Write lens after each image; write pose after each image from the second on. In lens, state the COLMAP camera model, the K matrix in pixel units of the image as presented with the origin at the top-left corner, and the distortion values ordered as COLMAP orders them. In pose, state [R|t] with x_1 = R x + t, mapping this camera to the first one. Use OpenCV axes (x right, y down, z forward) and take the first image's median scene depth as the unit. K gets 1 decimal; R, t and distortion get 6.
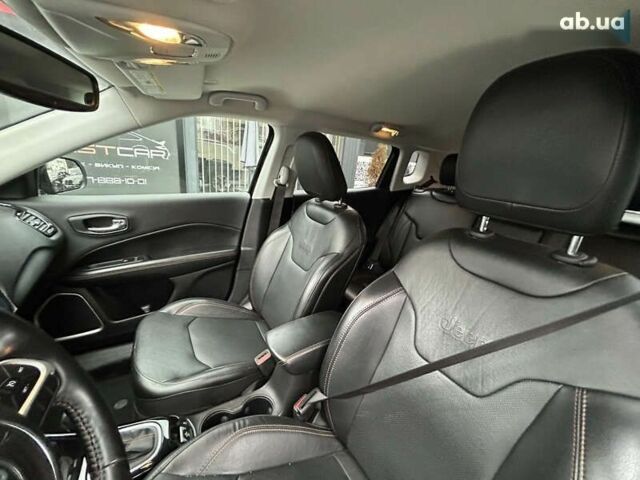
lens RADIAL K [[258.0, 0, 318.1], [0, 258.0, 239.6], [0, 0, 1]] dist [0.000656, -0.000334]
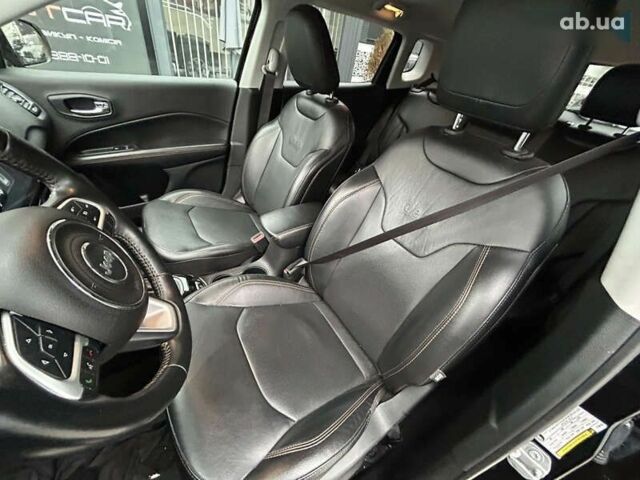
lens RADIAL K [[258.0, 0, 318.1], [0, 258.0, 239.6], [0, 0, 1]] dist [0.000656, -0.000334]
pose [[0.998168, 0.034068, 0.050006, 0.004348], [-0.048990, 0.940077, 0.337425, 0.038898], [-0.035514, -0.339256, 0.940023, -0.105403]]
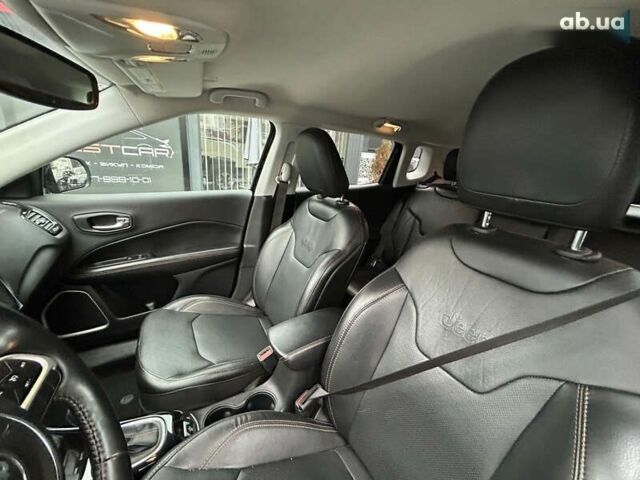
lens RADIAL K [[258.0, 0, 318.1], [0, 258.0, 239.6], [0, 0, 1]] dist [0.000656, -0.000334]
pose [[0.999859, -0.005557, -0.015816, 0.008324], [0.005730, 0.999924, 0.010891, 0.001390], [0.015754, -0.010980, 0.999816, 0.001405]]
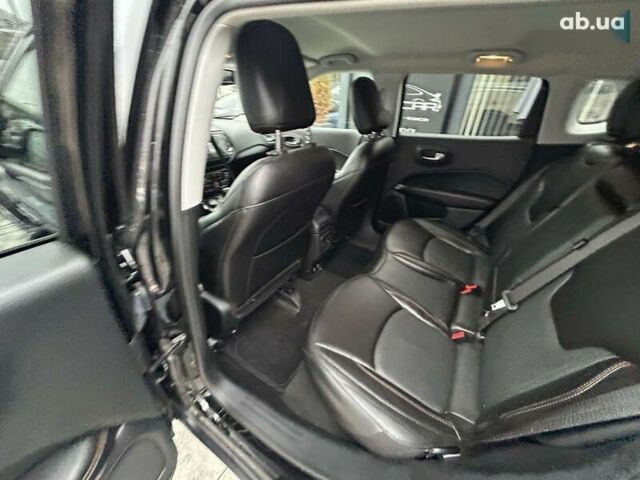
lens RADIAL K [[256.8, 0, 319.5], [0, 256.8, 240.5], [0, 0, 1]] dist [-0.000207, -0.000409]
pose [[0.460017, 0.380691, -0.802159, 1.133174], [-0.254350, 0.922062, 0.291732, 0.015342], [0.850700, 0.069827, 0.520993, 0.193148]]
